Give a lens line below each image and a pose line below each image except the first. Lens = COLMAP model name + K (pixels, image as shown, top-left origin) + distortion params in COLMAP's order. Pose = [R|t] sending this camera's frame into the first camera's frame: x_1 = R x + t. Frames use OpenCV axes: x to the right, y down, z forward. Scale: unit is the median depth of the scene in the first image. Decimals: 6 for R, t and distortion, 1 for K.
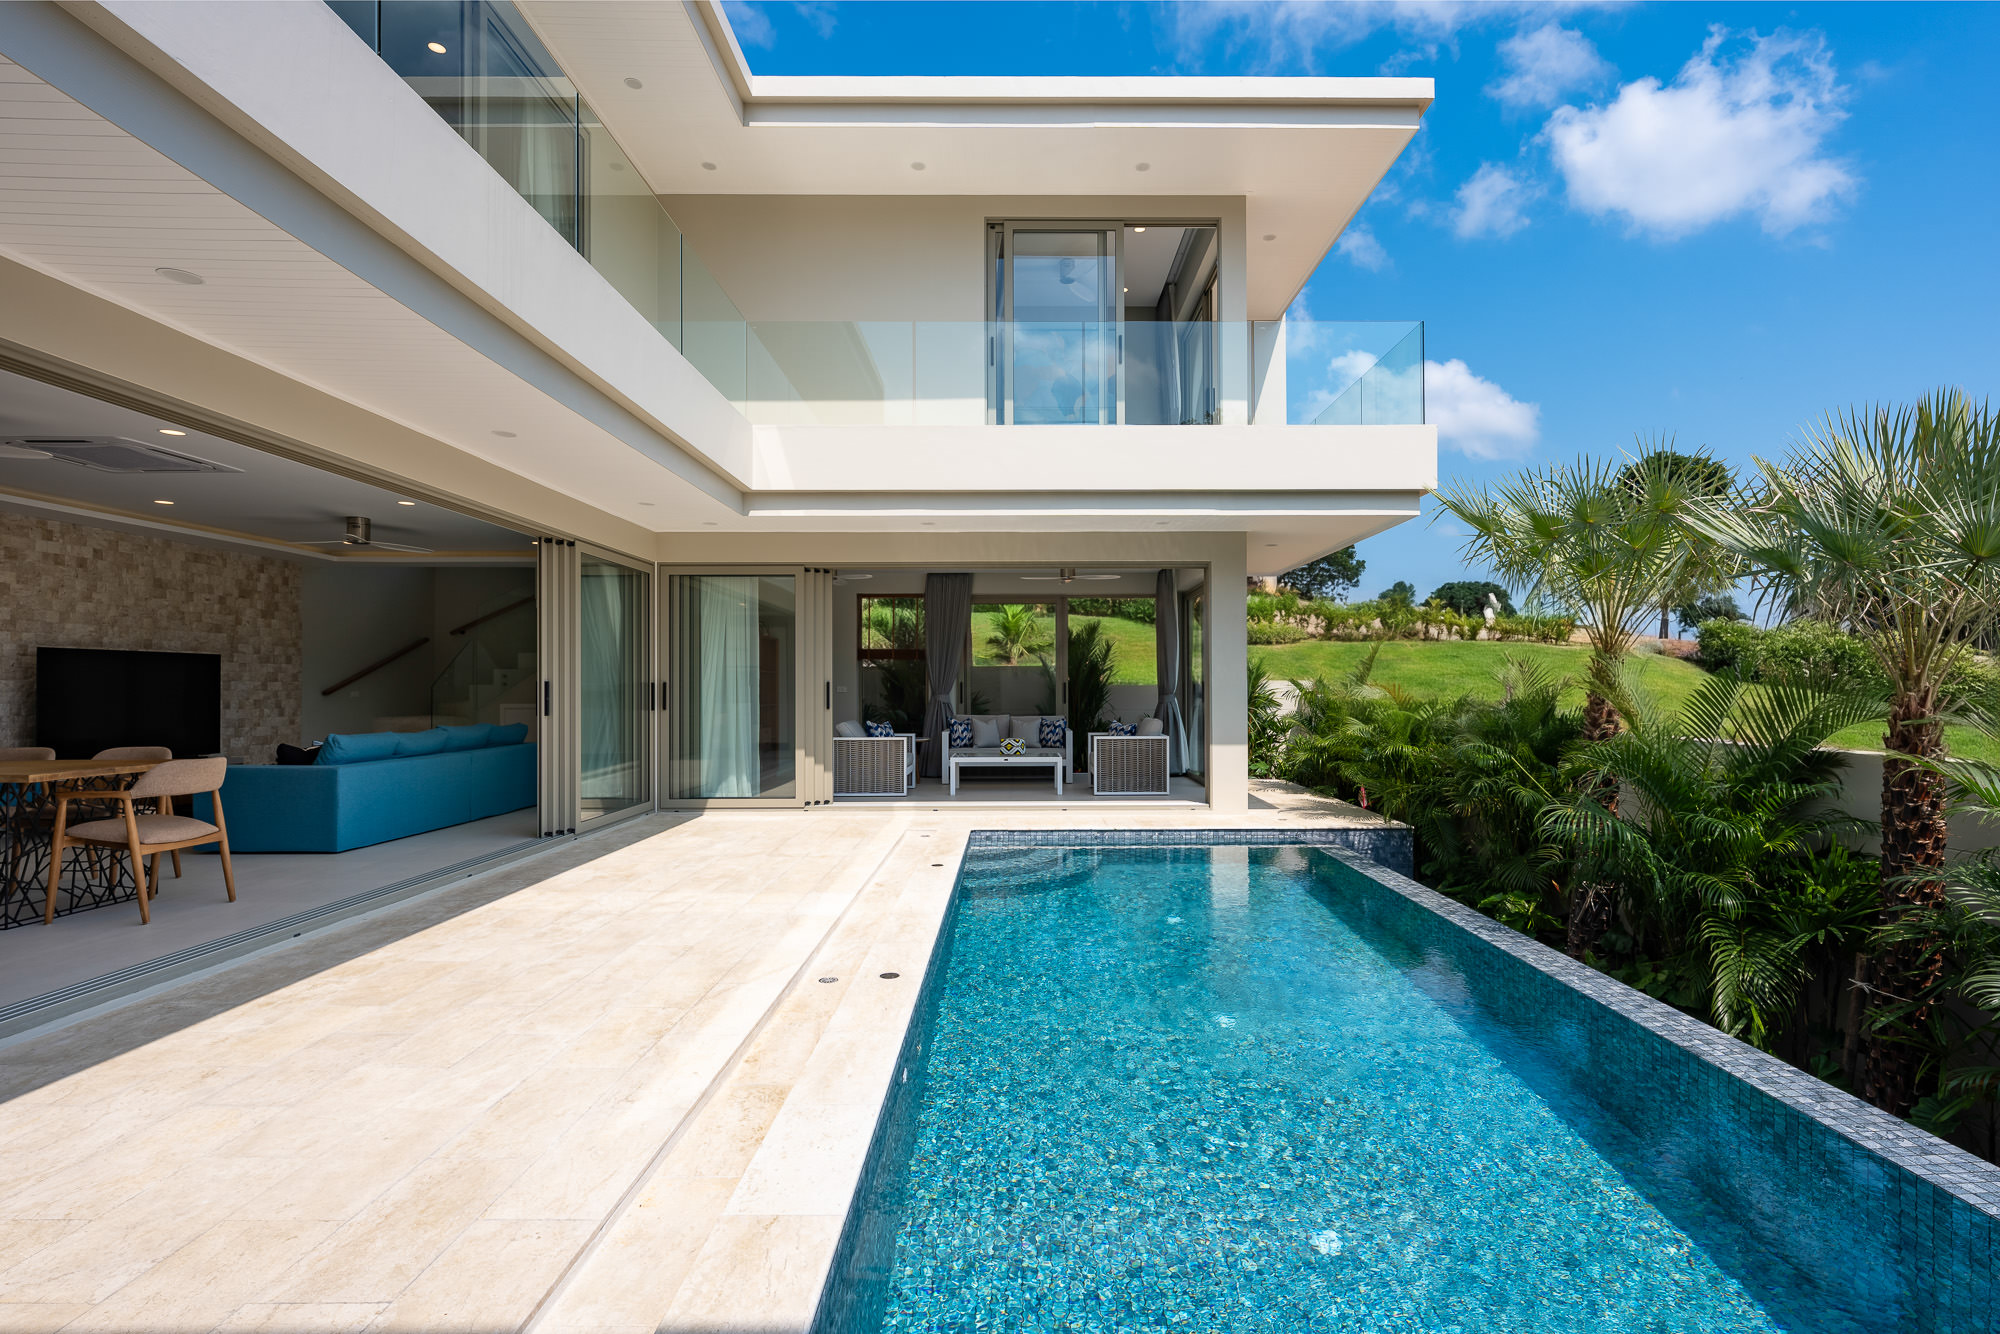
lens RADIAL K [[948.7, 0, 1025.7], [0, 948.7, 678.2], [0, 0, 1]] dist [0.000864, -0.000317]
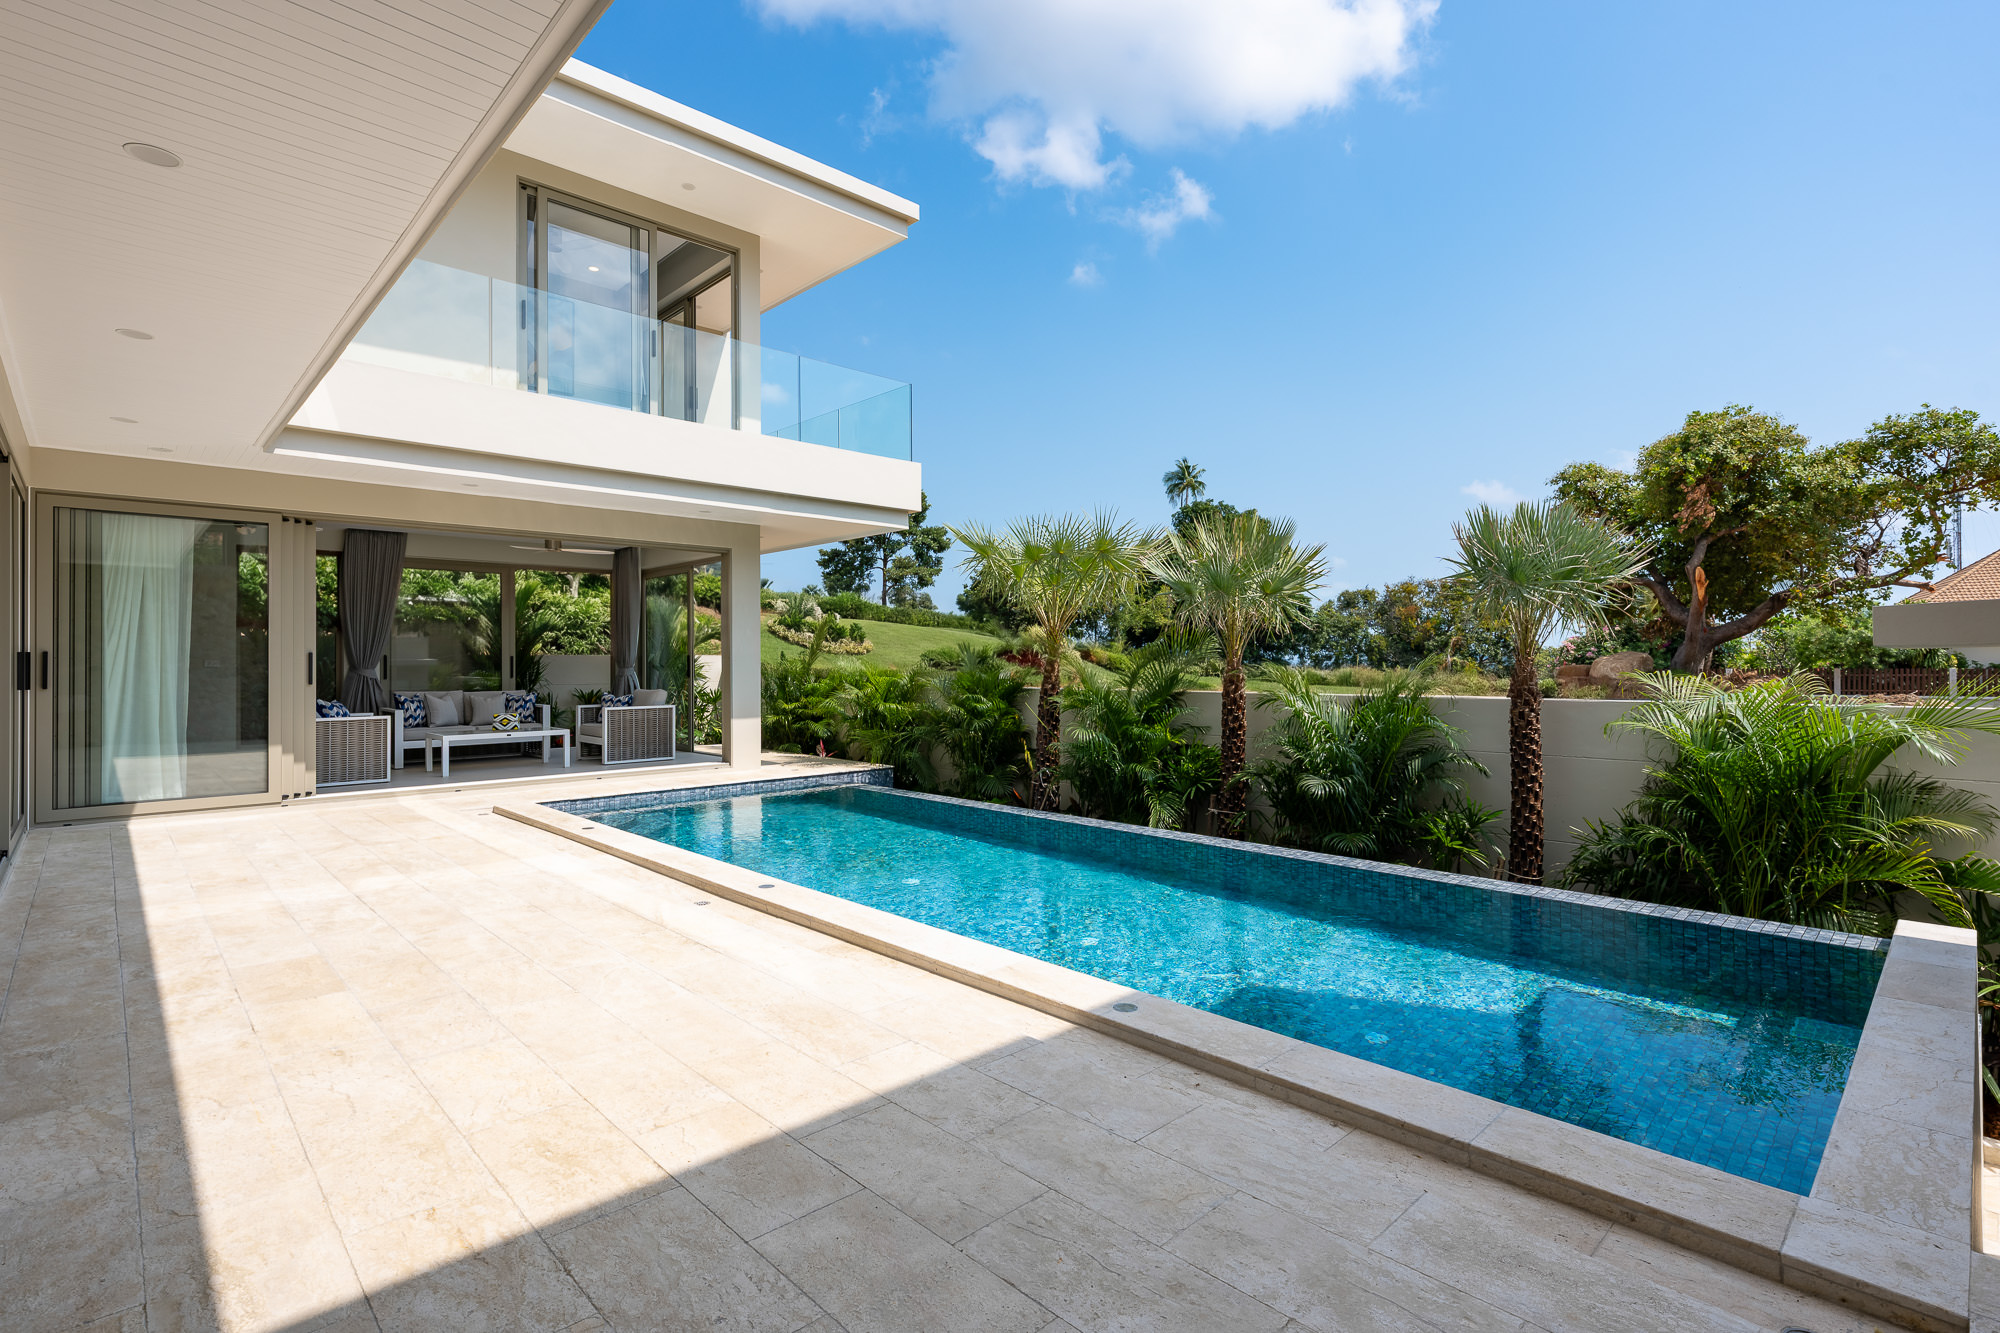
lens RADIAL K [[950.0, 0, 1006.9], [0, 950.0, 657.0], [0, 0, 1]] dist [0.002706, 0.000495]
pose [[0.721290, 0.004698, 0.692617, -0.374239], [-0.003969, 0.999989, -0.002650, 0.008162], [-0.692622, -0.000838, 0.721300, -0.052194]]
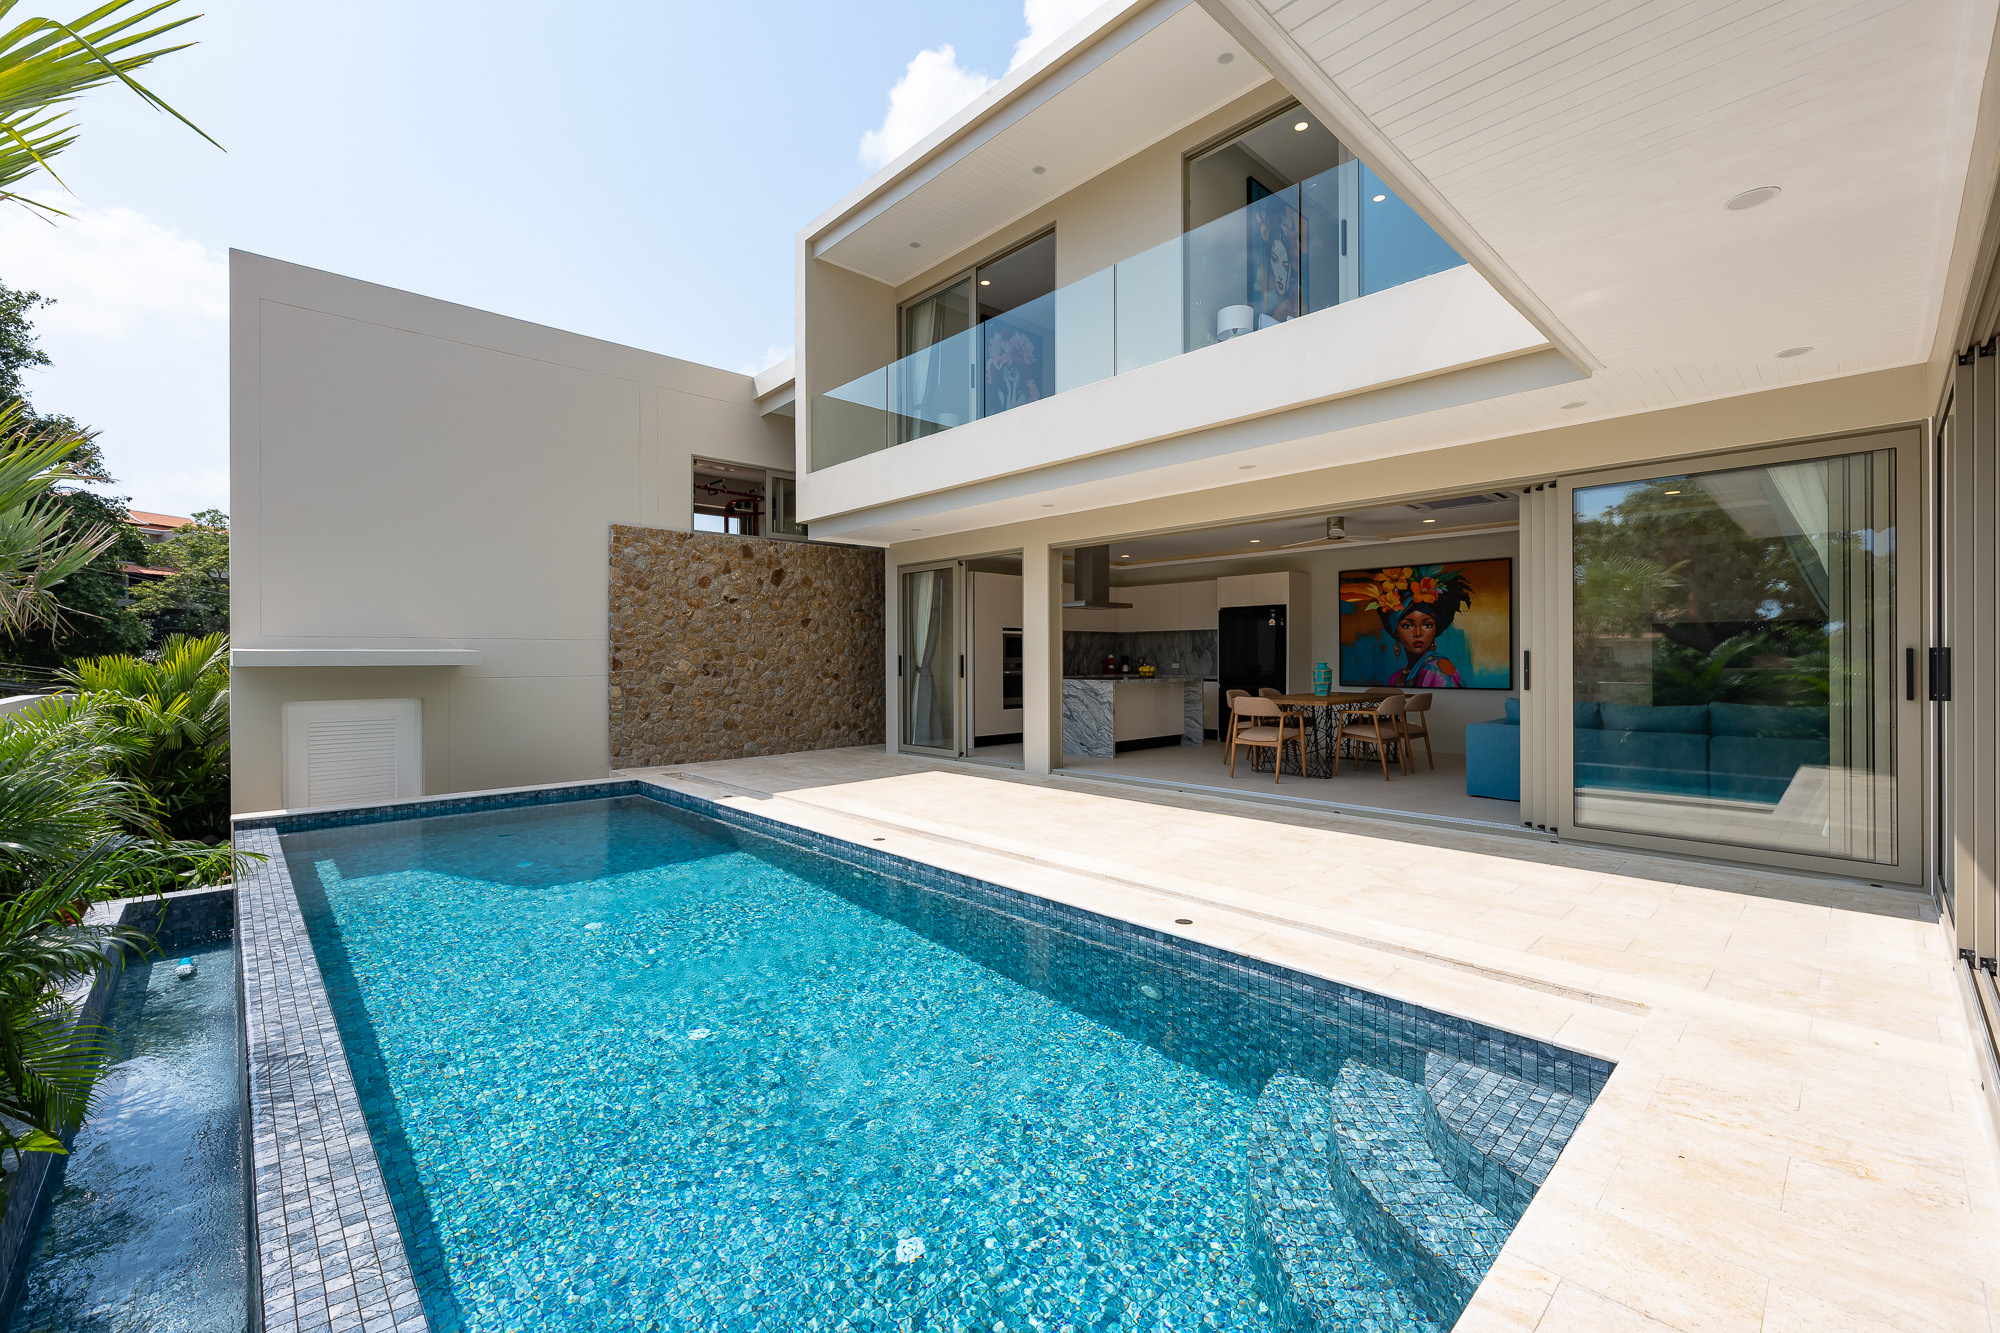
lens RADIAL K [[813.0, 0, 998.2], [0, 813.0, 658.9], [0, 0, 1]] dist [-0.001387, -0.000033]
pose [[-0.730395, 0.006640, -0.682993, 0.310929], [0.012210, 0.999920, -0.003337, 0.006168], [0.682916, -0.010776, -0.730417, 1.027016]]
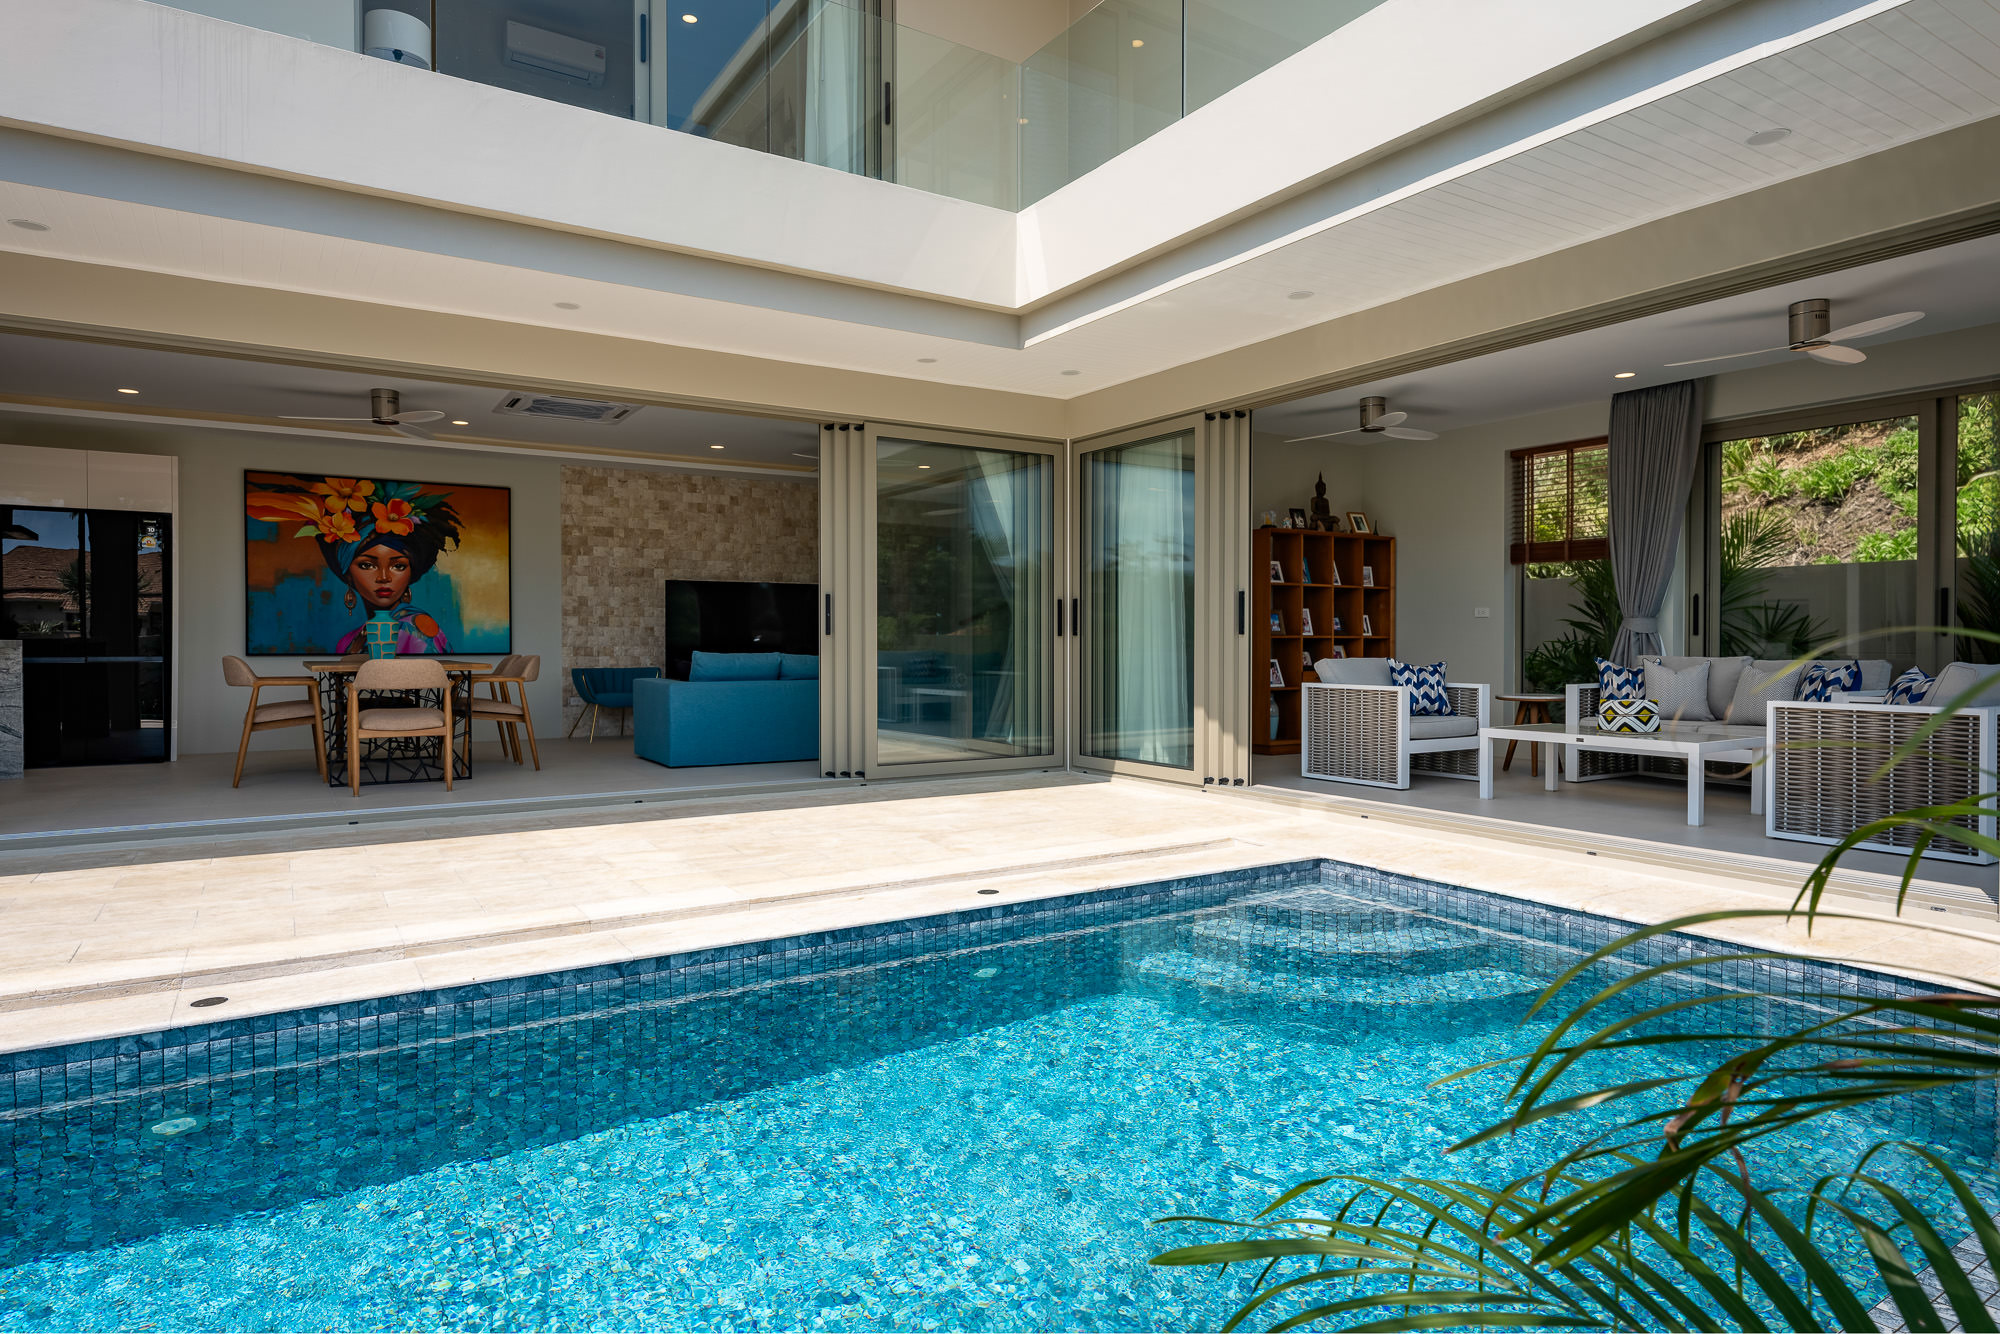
lens RADIAL K [[1145.6, 0, 1000.0], [0, 1145.6, 667.0], [0, 0, 1]] dist [0.001907, -0.000686]
pose [[0.531283, 0.021468, -0.846923, 0.375153], [0.005656, 0.999567, 0.028886, 0.033215], [0.847176, -0.020137, 0.530931, 0.494581]]
